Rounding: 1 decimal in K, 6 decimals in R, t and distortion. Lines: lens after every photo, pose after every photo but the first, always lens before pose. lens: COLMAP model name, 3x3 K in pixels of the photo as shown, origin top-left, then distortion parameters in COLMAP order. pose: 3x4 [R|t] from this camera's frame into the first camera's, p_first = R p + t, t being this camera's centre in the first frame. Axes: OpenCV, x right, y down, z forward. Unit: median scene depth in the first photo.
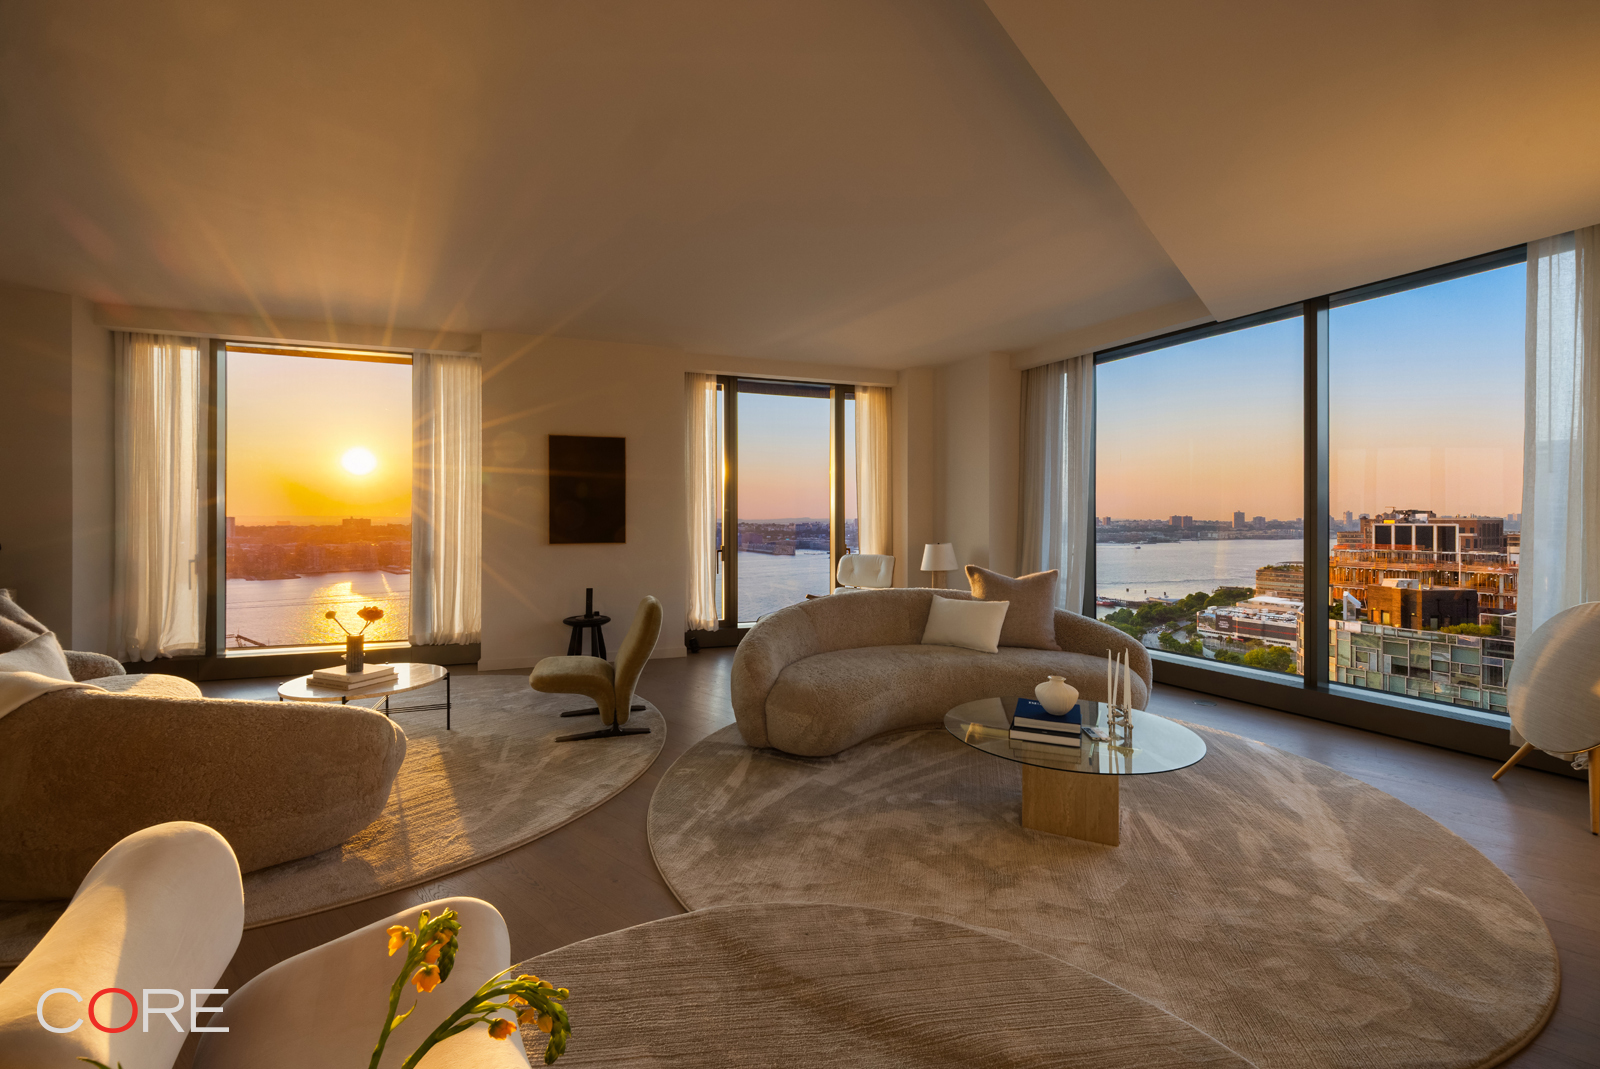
lens RADIAL K [[681.1, 0, 797.9], [0, 681.1, 522.6], [0, 0, 1]] dist [0.016633, 0.000398]
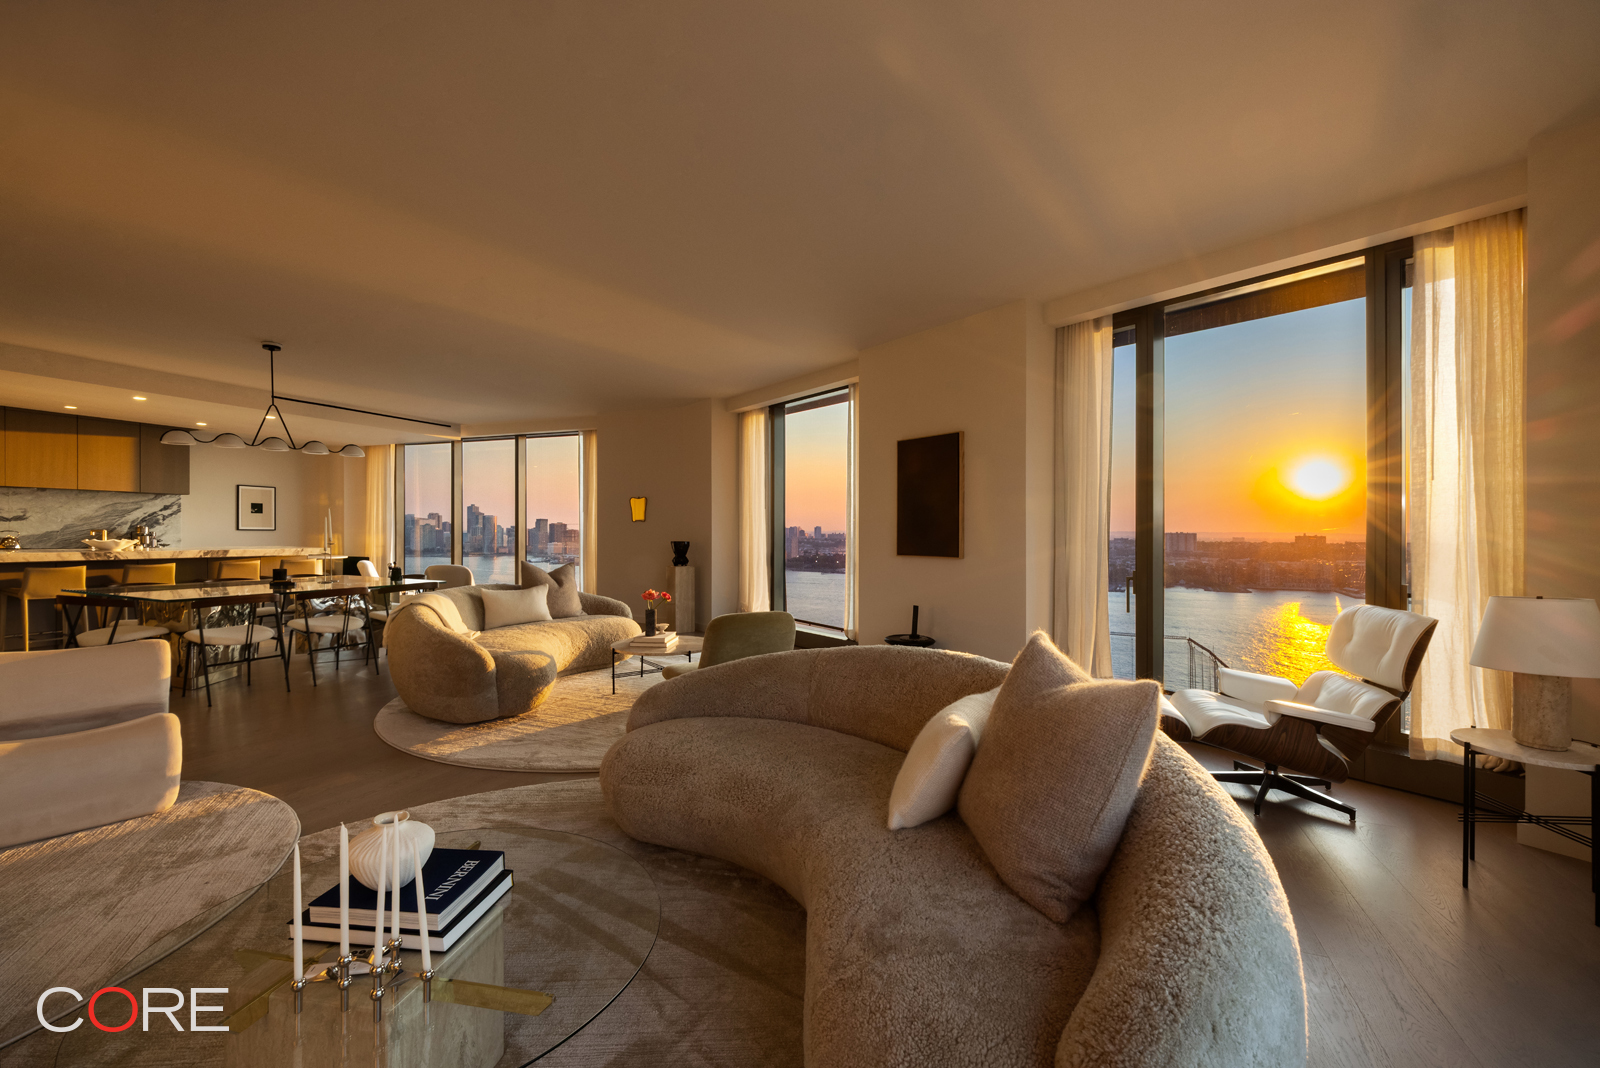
lens RADIAL K [[677.9, 0, 806.0], [0, 677.9, 531.7], [0, 0, 1]] dist [0.002916, 0.000160]
pose [[0.290062, -0.003948, -0.957000, 0.513785], [-0.008240, 0.999944, -0.006623, 0.005854], [0.956973, 0.009807, 0.290013, 0.598674]]
